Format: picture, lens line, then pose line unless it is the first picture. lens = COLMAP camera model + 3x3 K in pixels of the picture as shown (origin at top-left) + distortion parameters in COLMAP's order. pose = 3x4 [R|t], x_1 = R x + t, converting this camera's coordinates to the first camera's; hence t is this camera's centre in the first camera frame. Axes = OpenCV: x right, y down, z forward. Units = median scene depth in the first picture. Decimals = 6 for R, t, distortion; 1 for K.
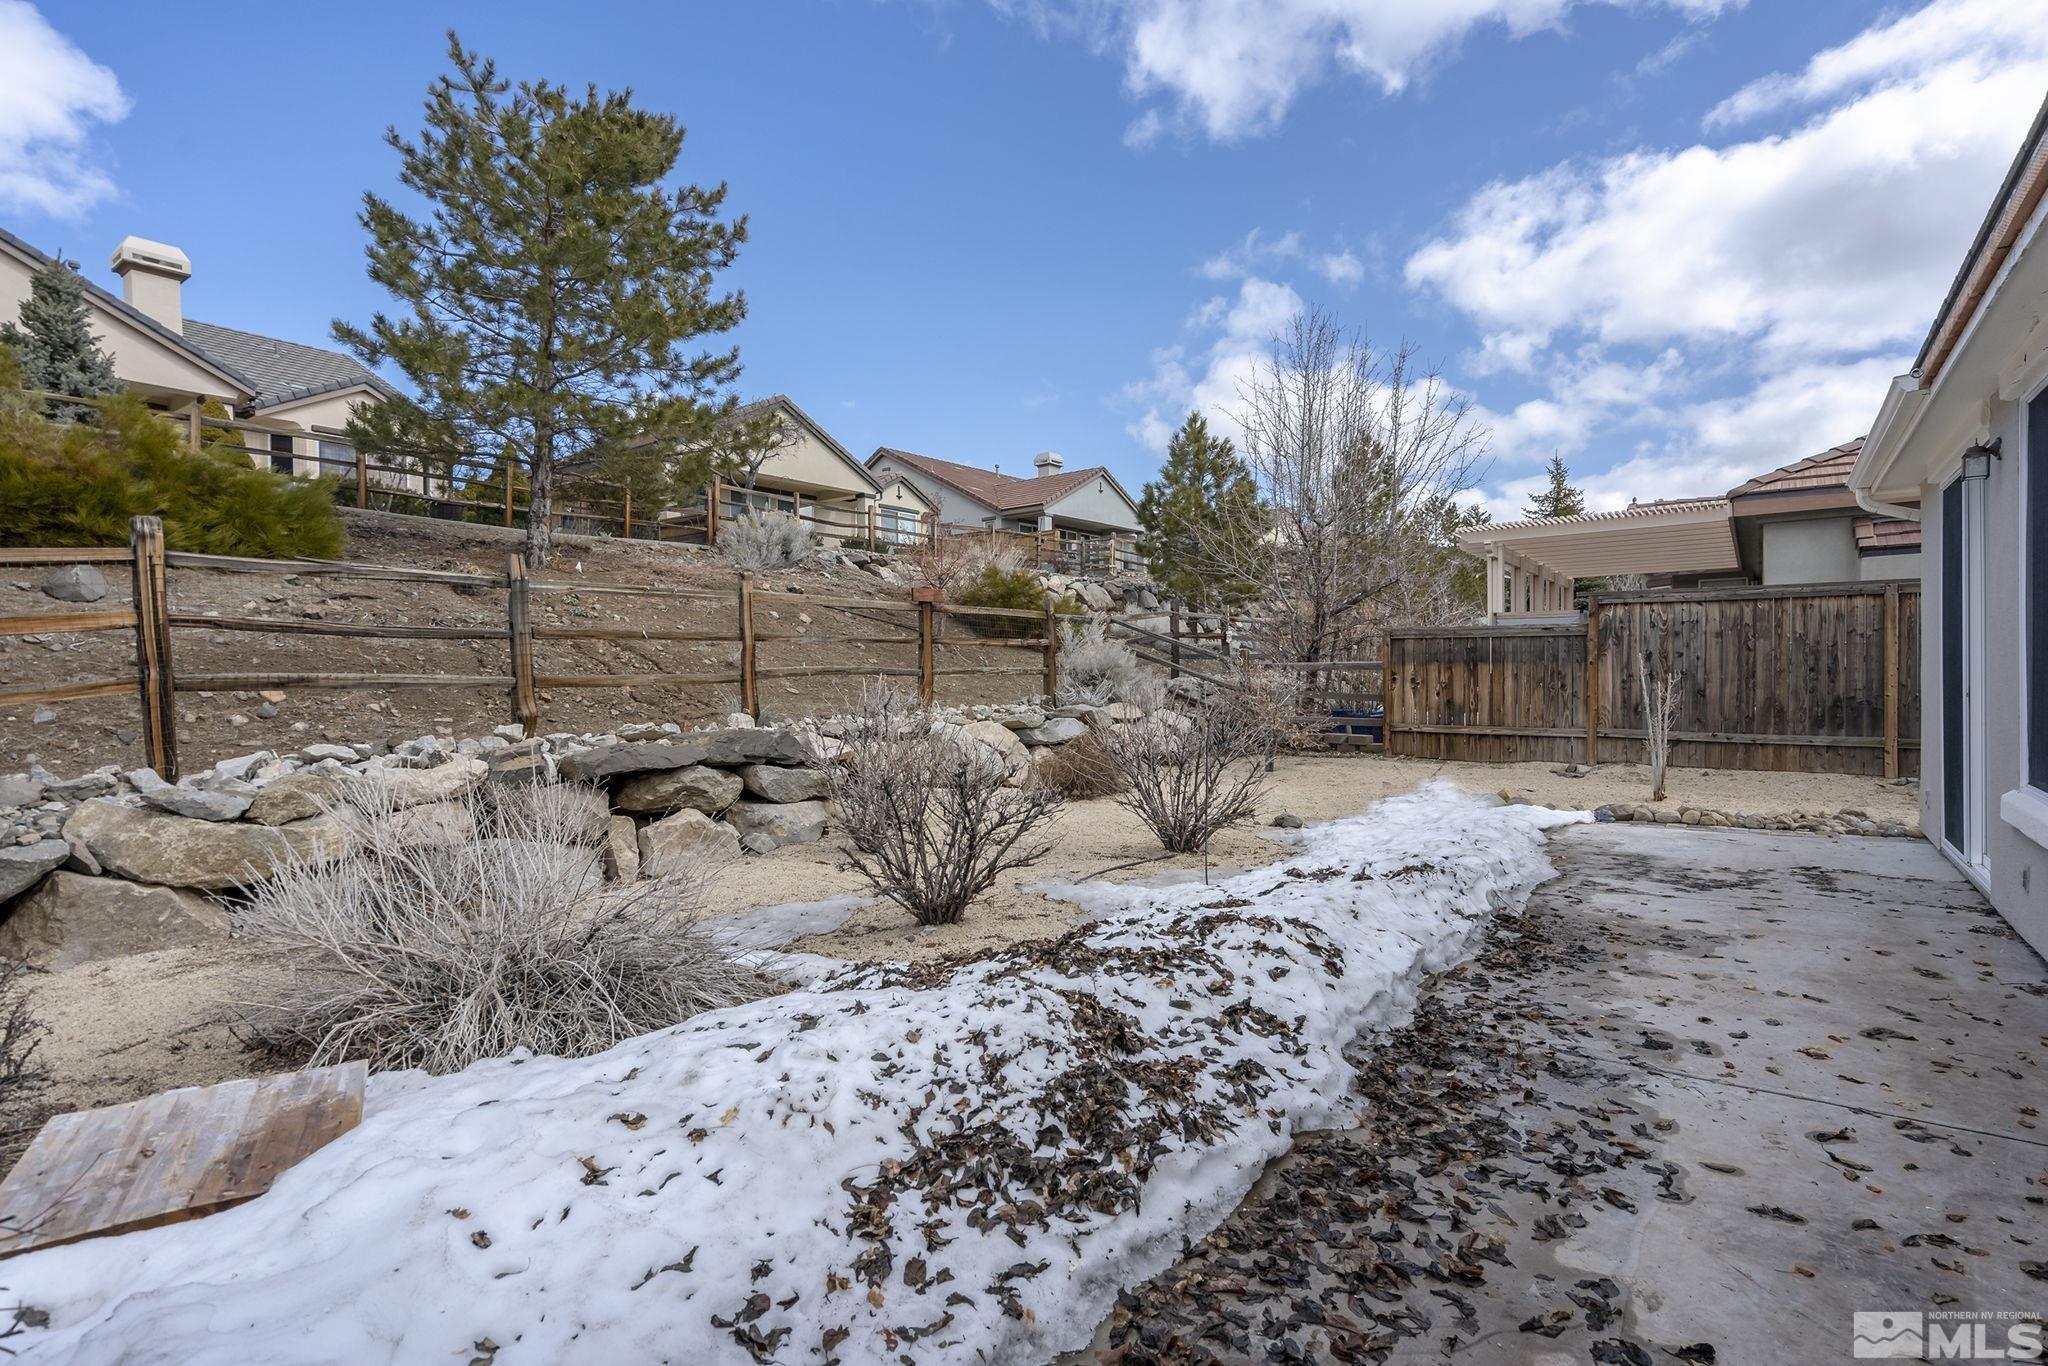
lens RADIAL K [[974.1, 0, 1030.9], [0, 974.1, 691.3], [0, 0, 1]] dist [0.000372, 0.000061]
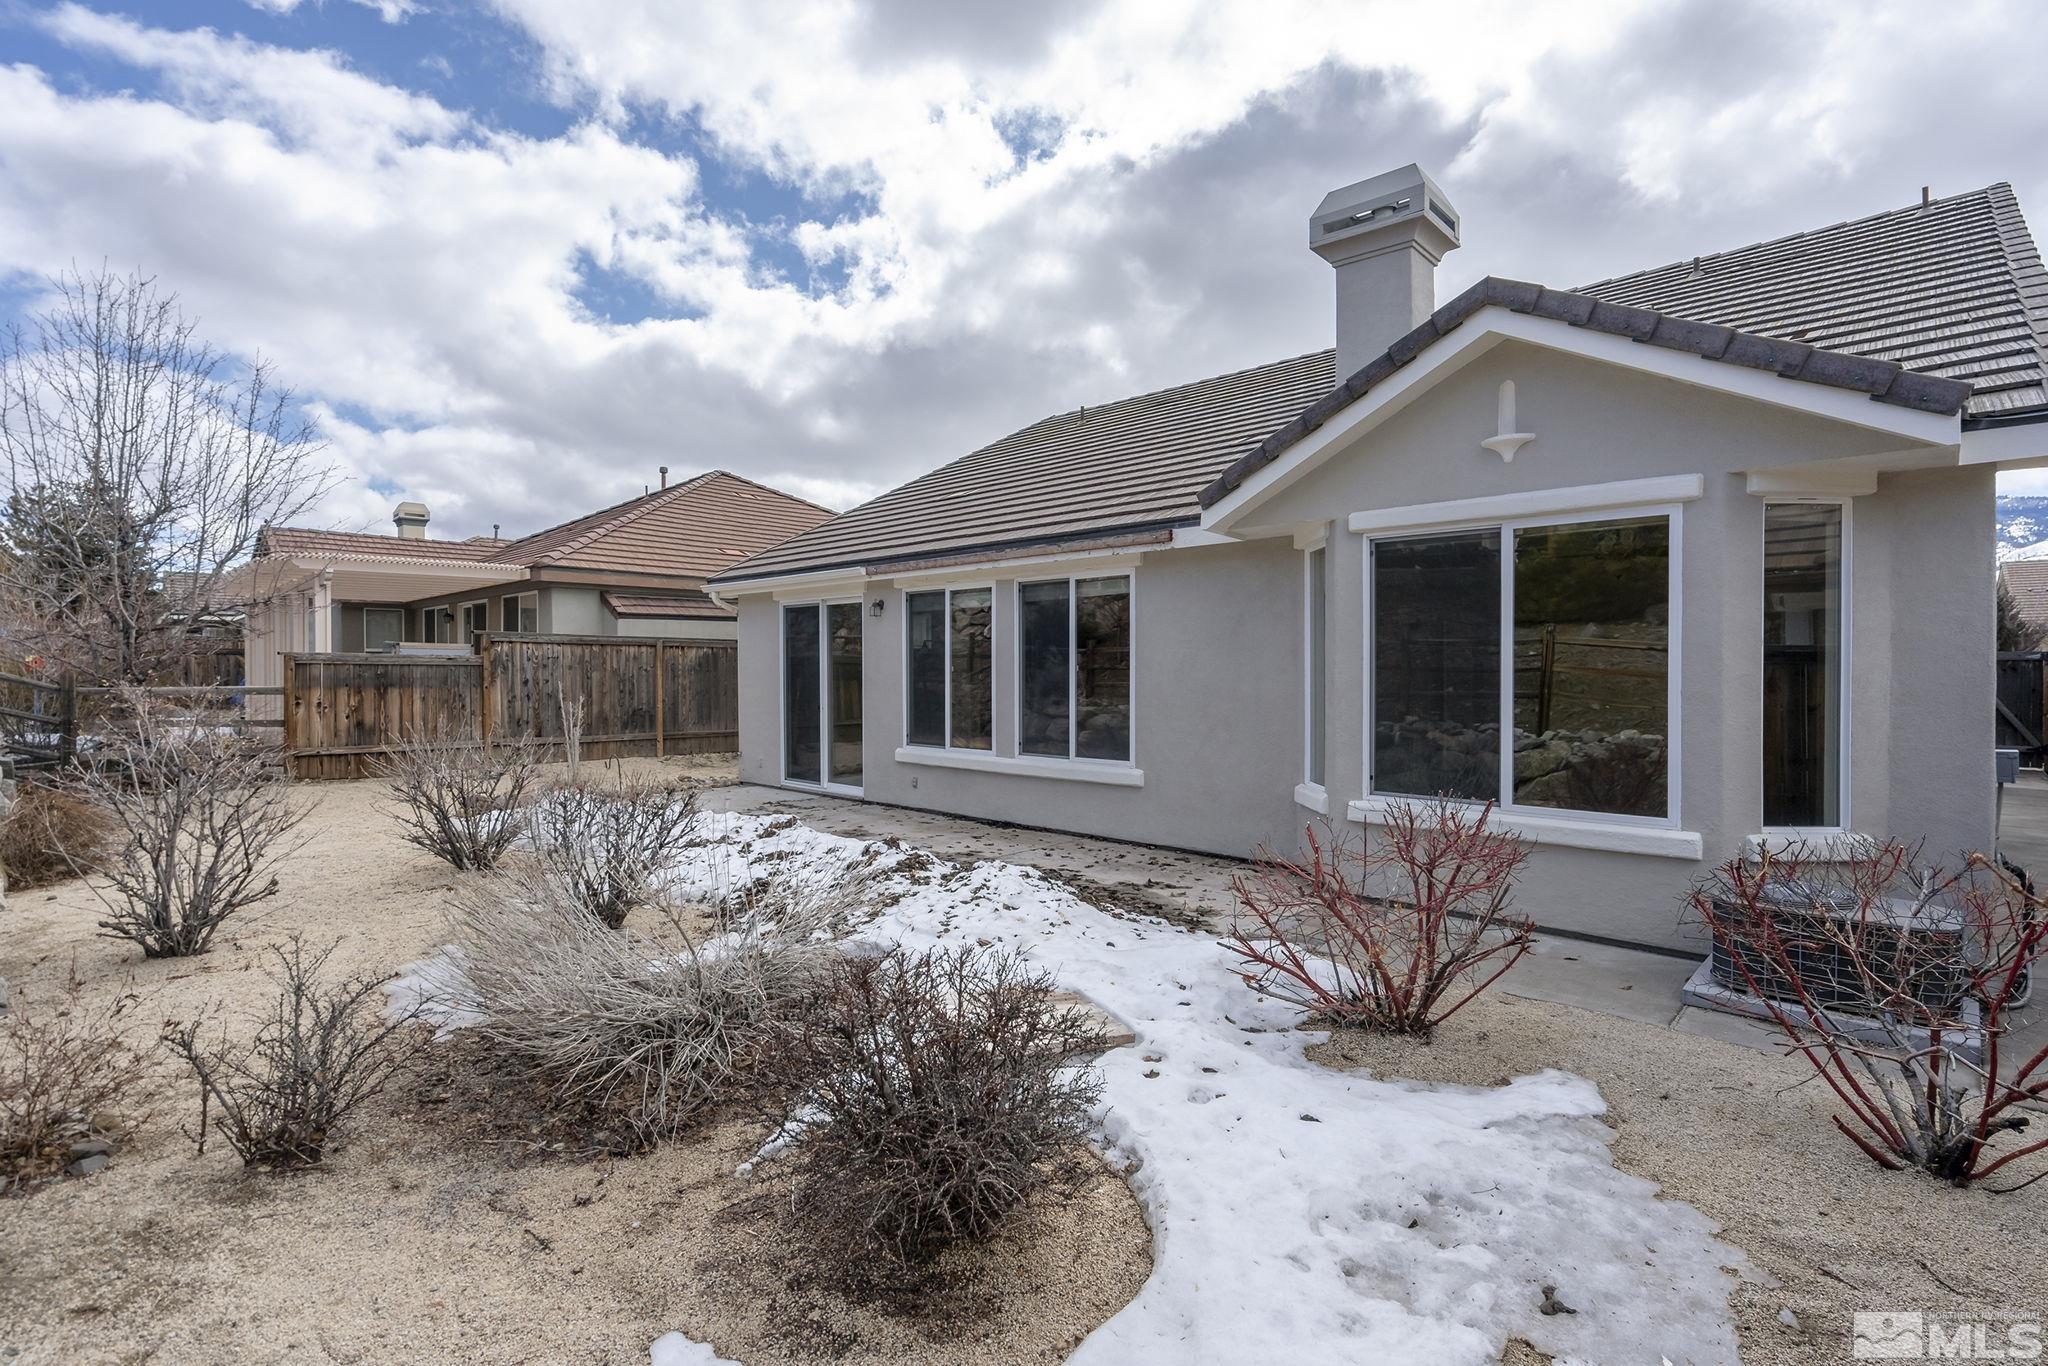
lens RADIAL K [[950.9, 0, 1025.6], [0, 950.9, 700.2], [0, 0, 1]] dist [0.001010, 0.000554]
pose [[0.105674, -0.023066, 0.994133, -0.557281], [0.017615, 0.999618, 0.021321, -0.025646], [-0.994245, 0.015258, 0.106039, 0.171721]]
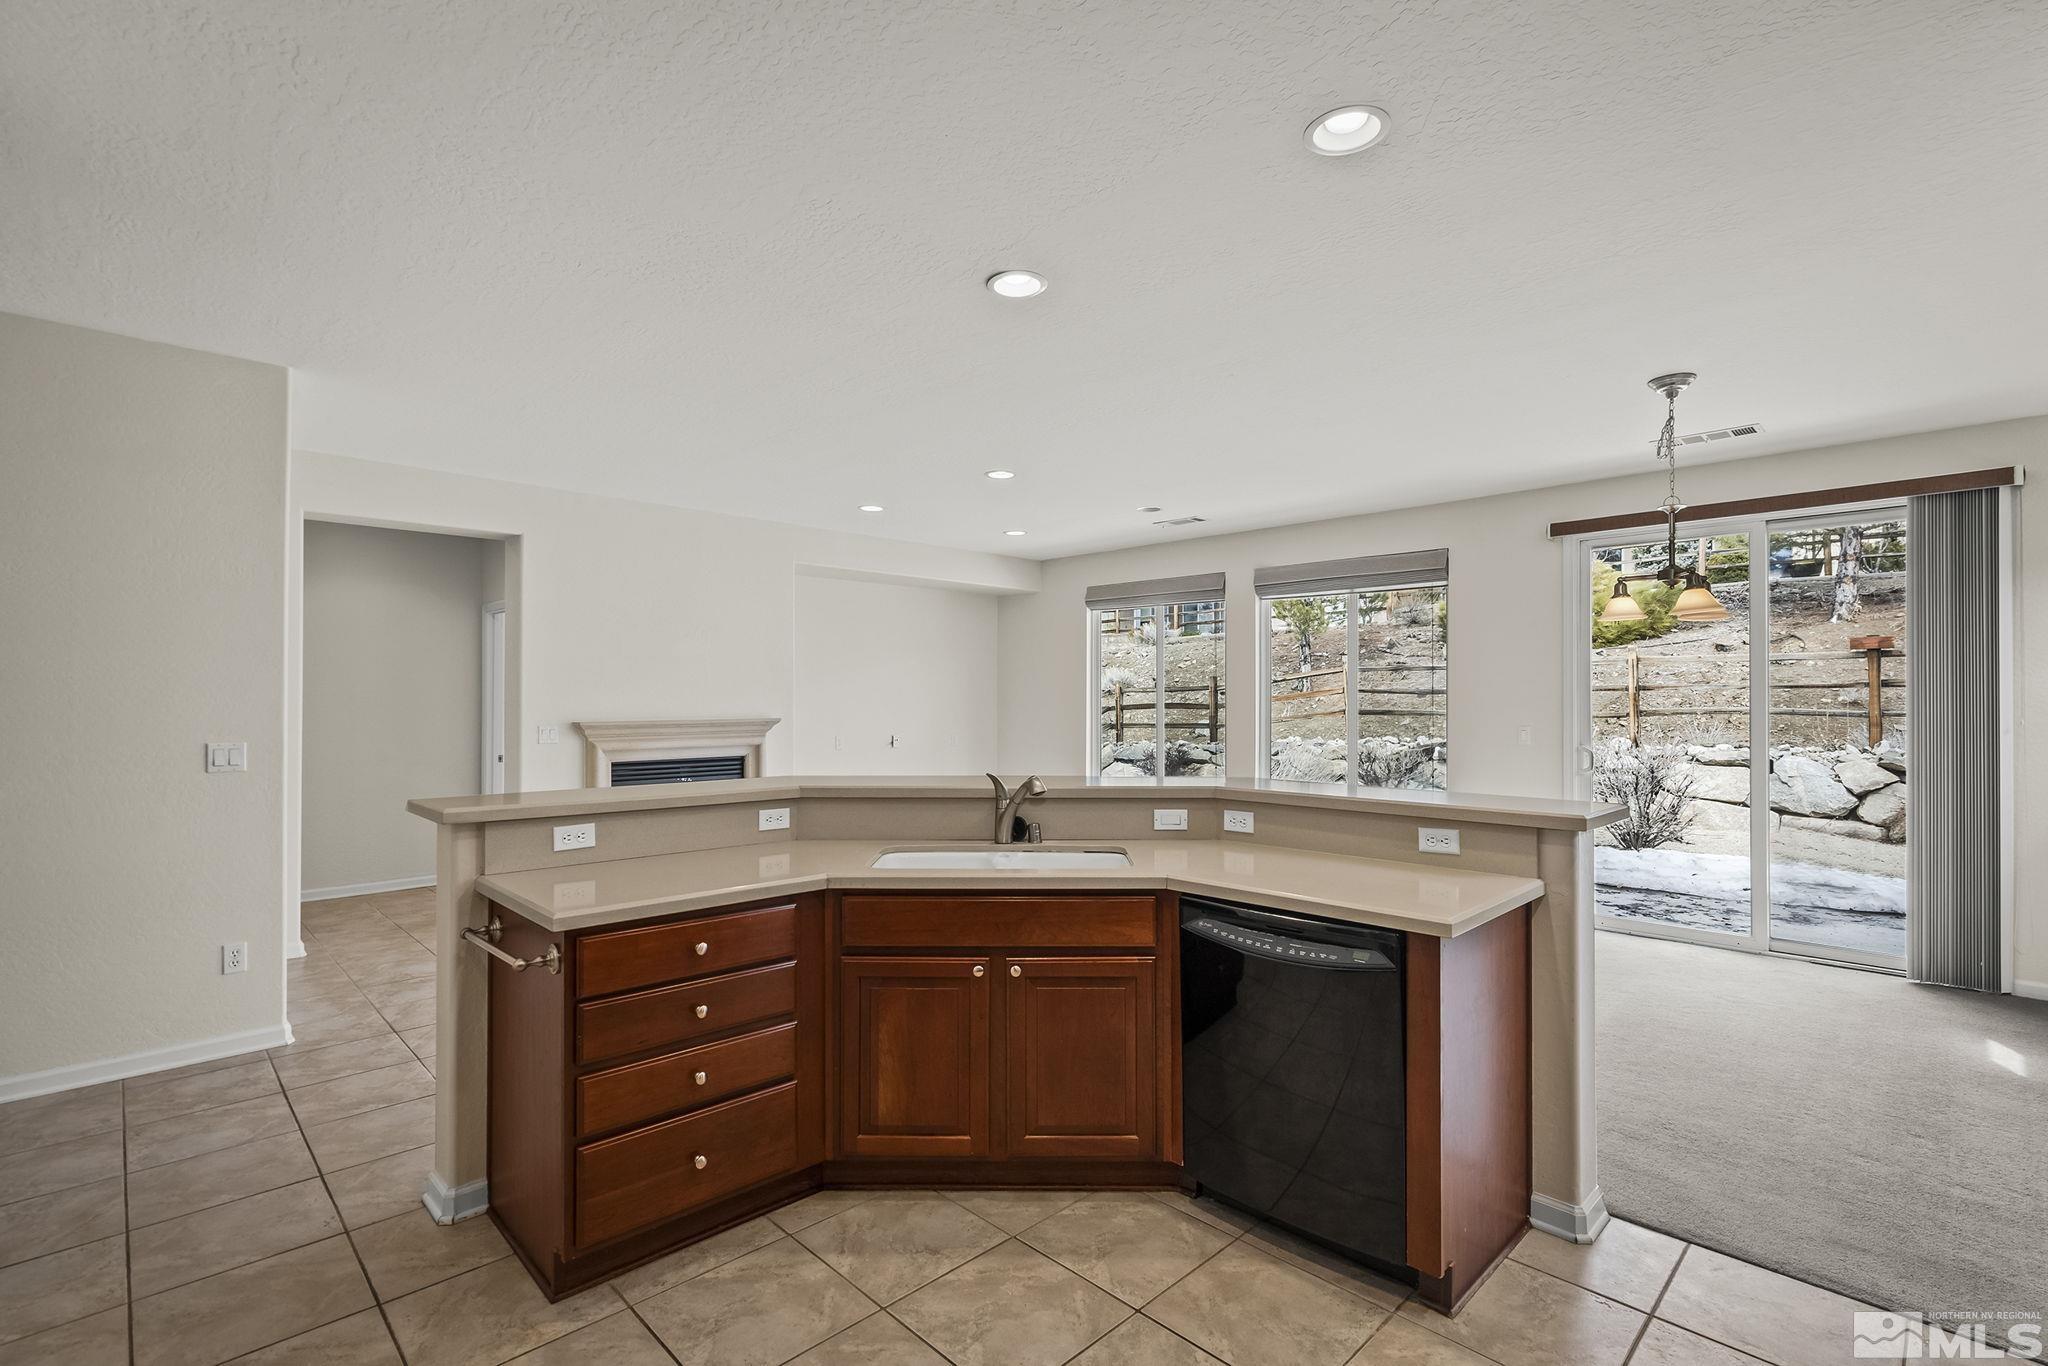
lens RADIAL K [[919.6, 0, 1019.7], [0, 919.6, 693.7], [0, 0, 1]] dist [-0.000779, 0.000568]
pose [[-0.149496, 0.002737, -0.988758, 1.005262], [-0.017500, 0.999832, 0.005414, -0.029979], [0.988607, 0.018113, -0.149423, 0.209028]]
